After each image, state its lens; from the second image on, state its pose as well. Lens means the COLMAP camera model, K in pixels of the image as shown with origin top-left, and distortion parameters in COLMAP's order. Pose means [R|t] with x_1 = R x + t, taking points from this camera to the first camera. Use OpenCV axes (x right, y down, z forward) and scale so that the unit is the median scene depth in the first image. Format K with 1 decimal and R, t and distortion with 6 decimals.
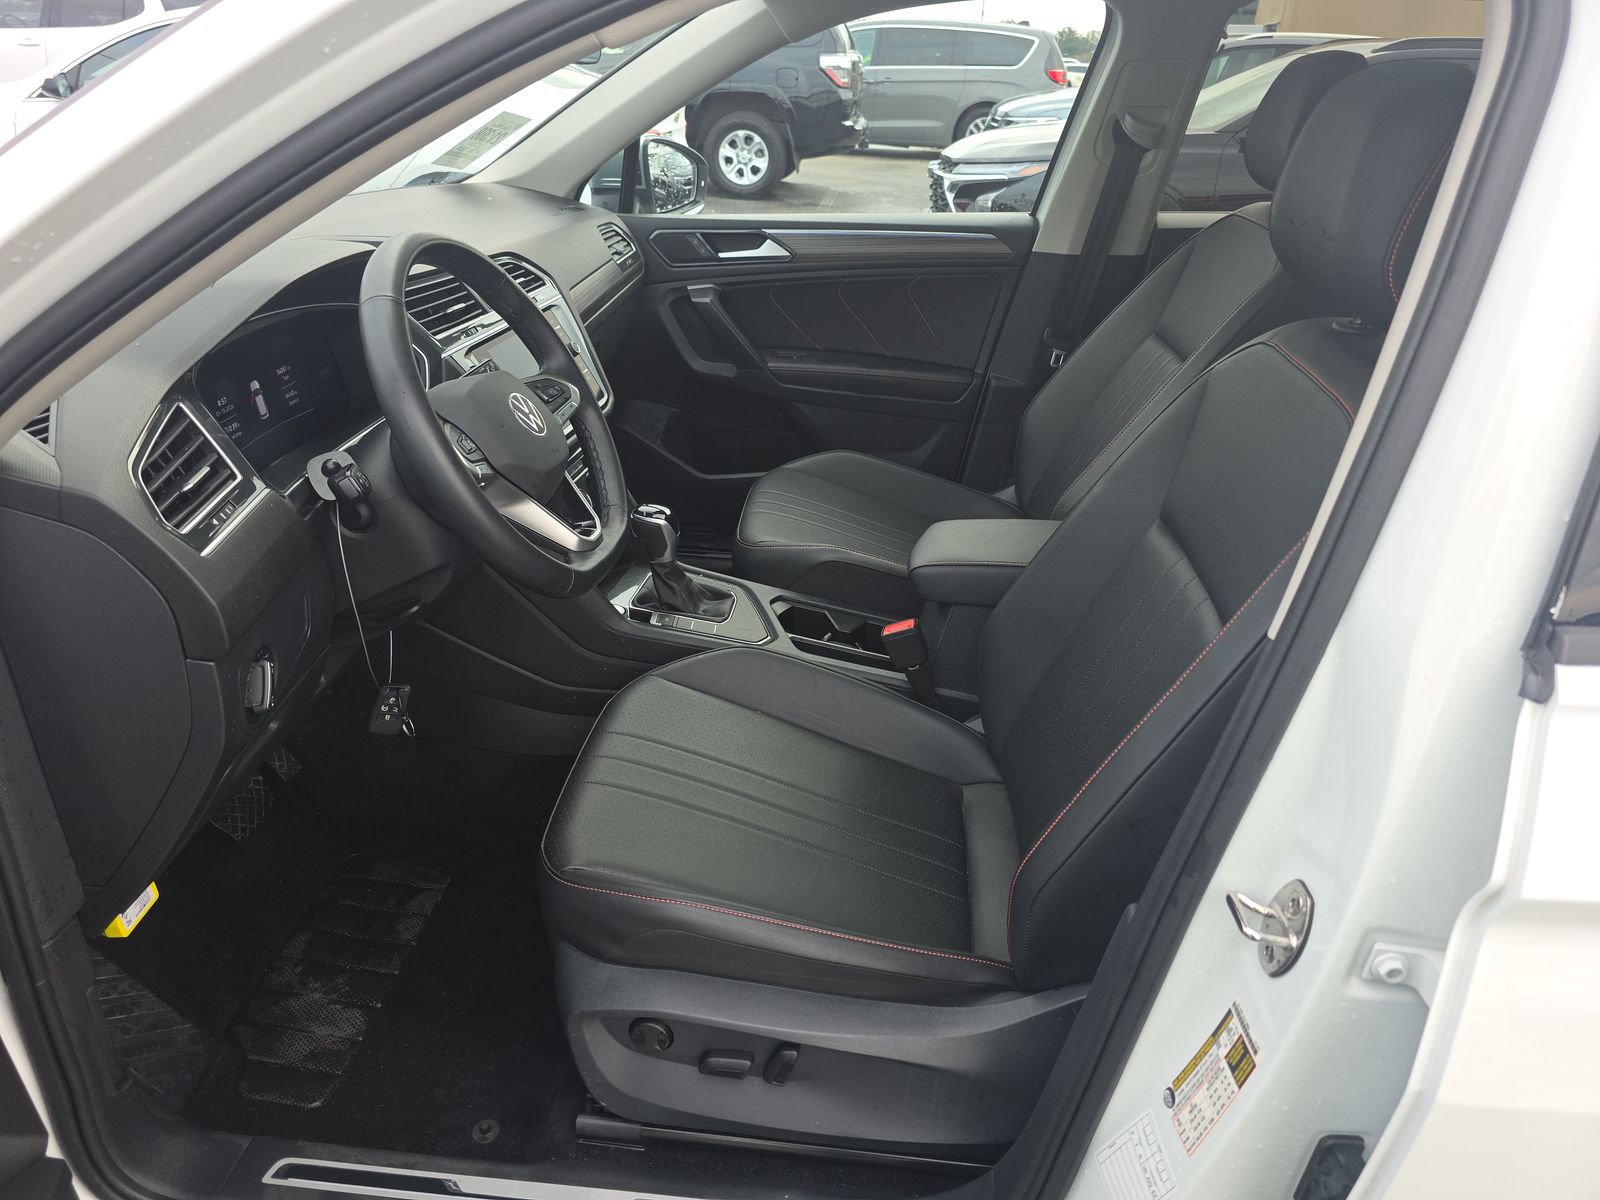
lens RADIAL K [[1094.8, 0, 793.4], [0, 1094.8, 612.3], [0, 0, 1]] dist [0.040051, -0.045101]
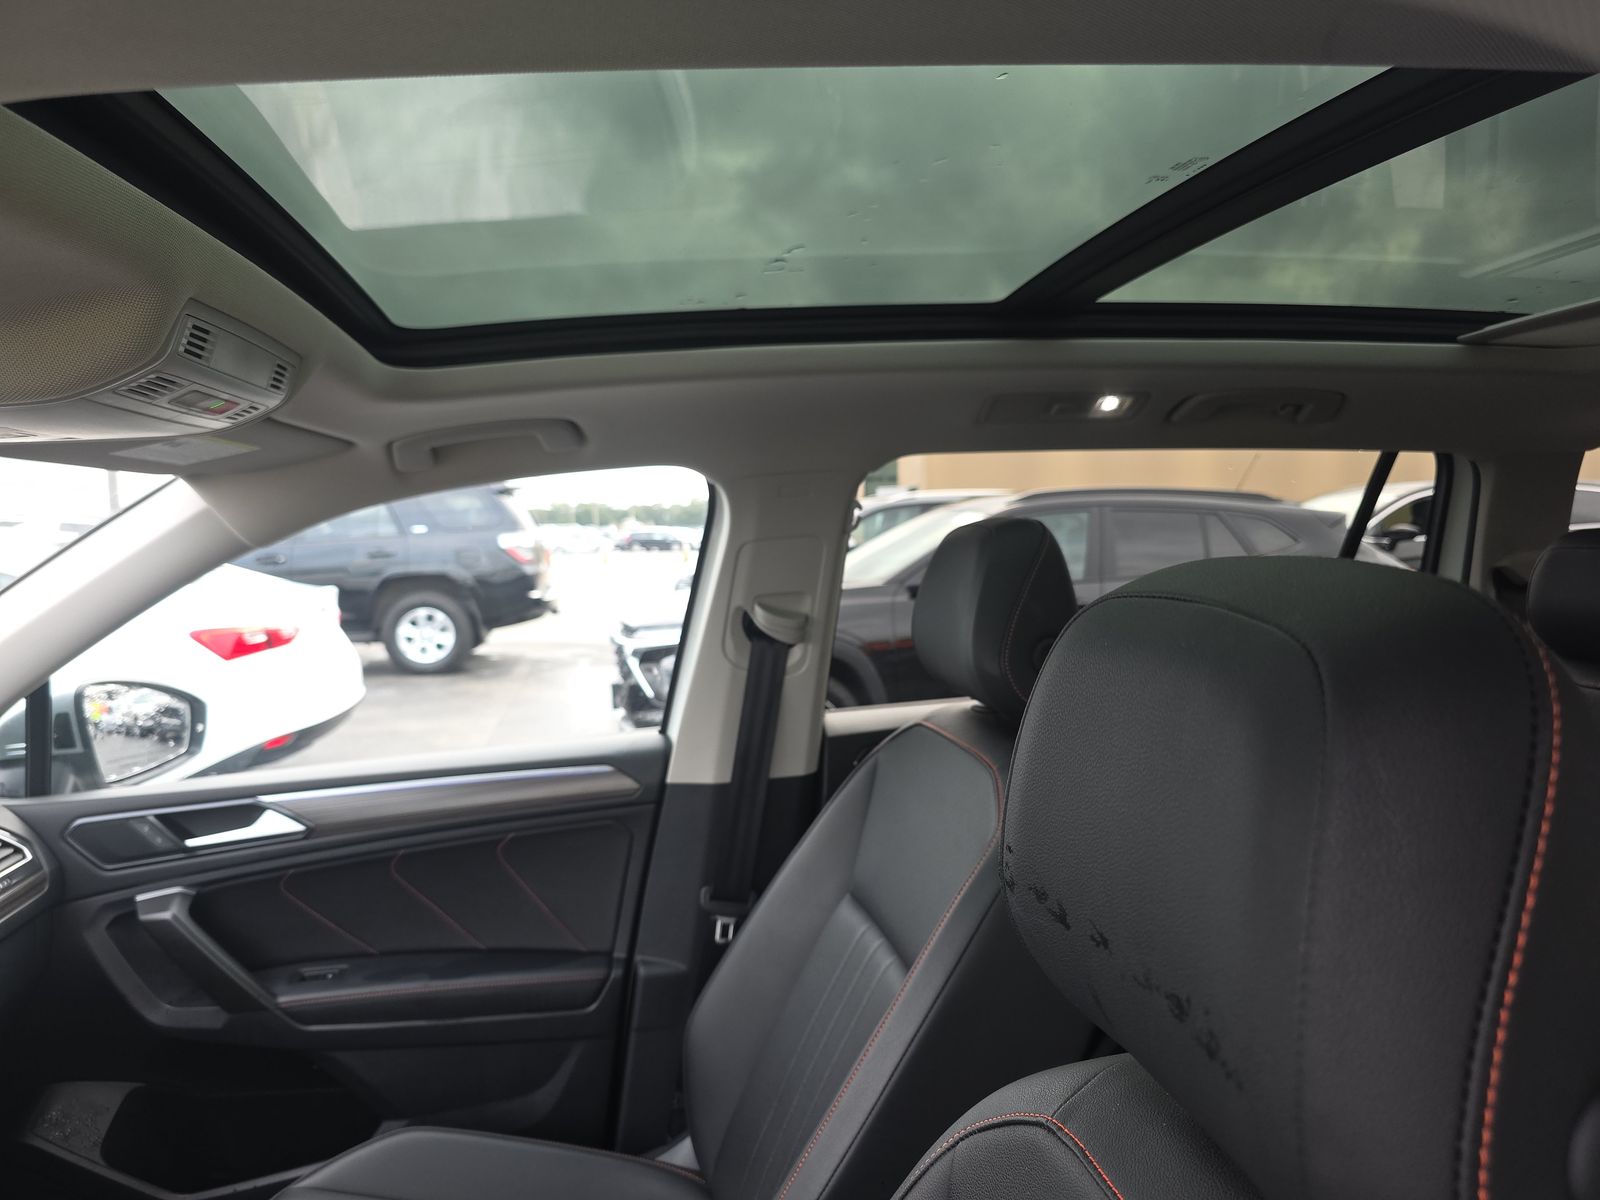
lens RADIAL K [[1094.8, 0, 788.0], [0, 1094.8, 609.2], [0, 0, 1]] dist [0.040051, -0.045101]
pose [[0.966664, -0.081491, 0.242734, 0.122349], [0.167827, 0.917621, -0.360286, -0.153528], [-0.193378, 0.389013, 0.900708, 0.286456]]
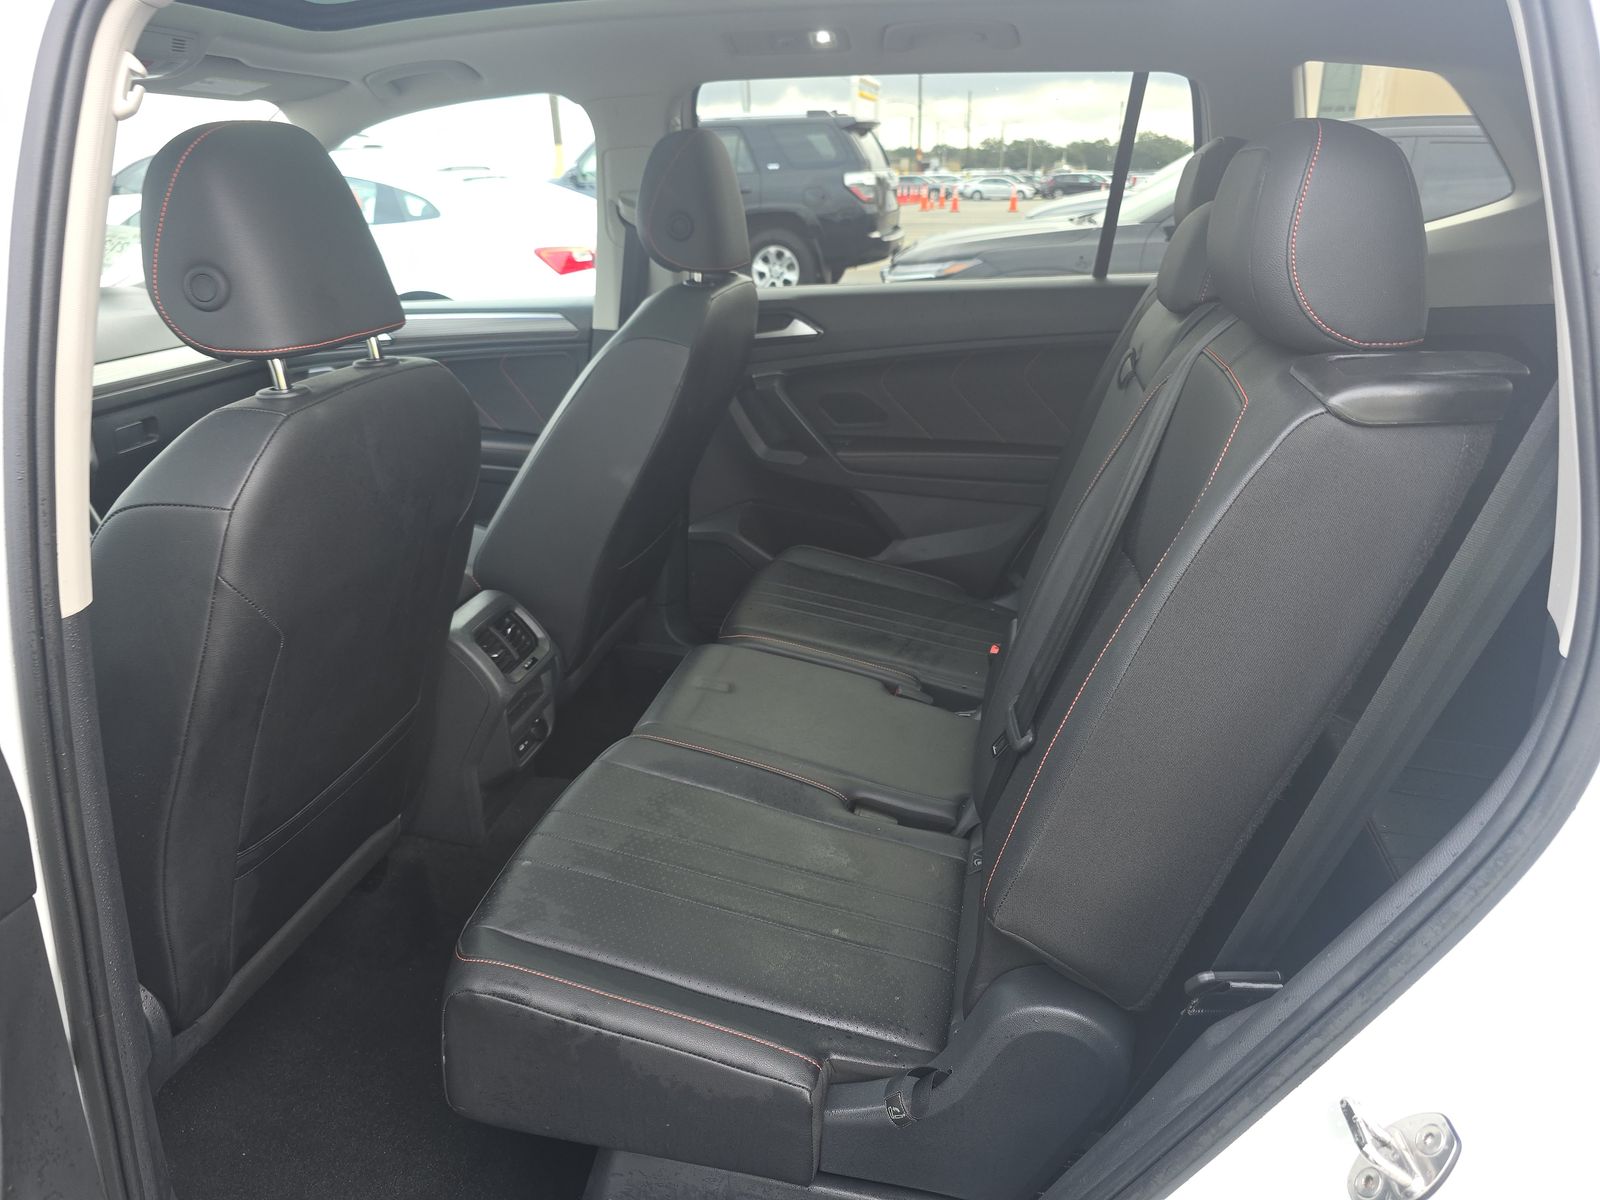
lens RADIAL K [[1094.8, 0, 804.6], [0, 1094.8, 609.0], [0, 0, 1]] dist [0.040051, -0.045101]
pose [[0.990719, -0.004237, -0.135857, 0.522579], [-0.009126, 0.995185, -0.097584, 0.037028], [0.135616, 0.097919, 0.985911, 0.014649]]
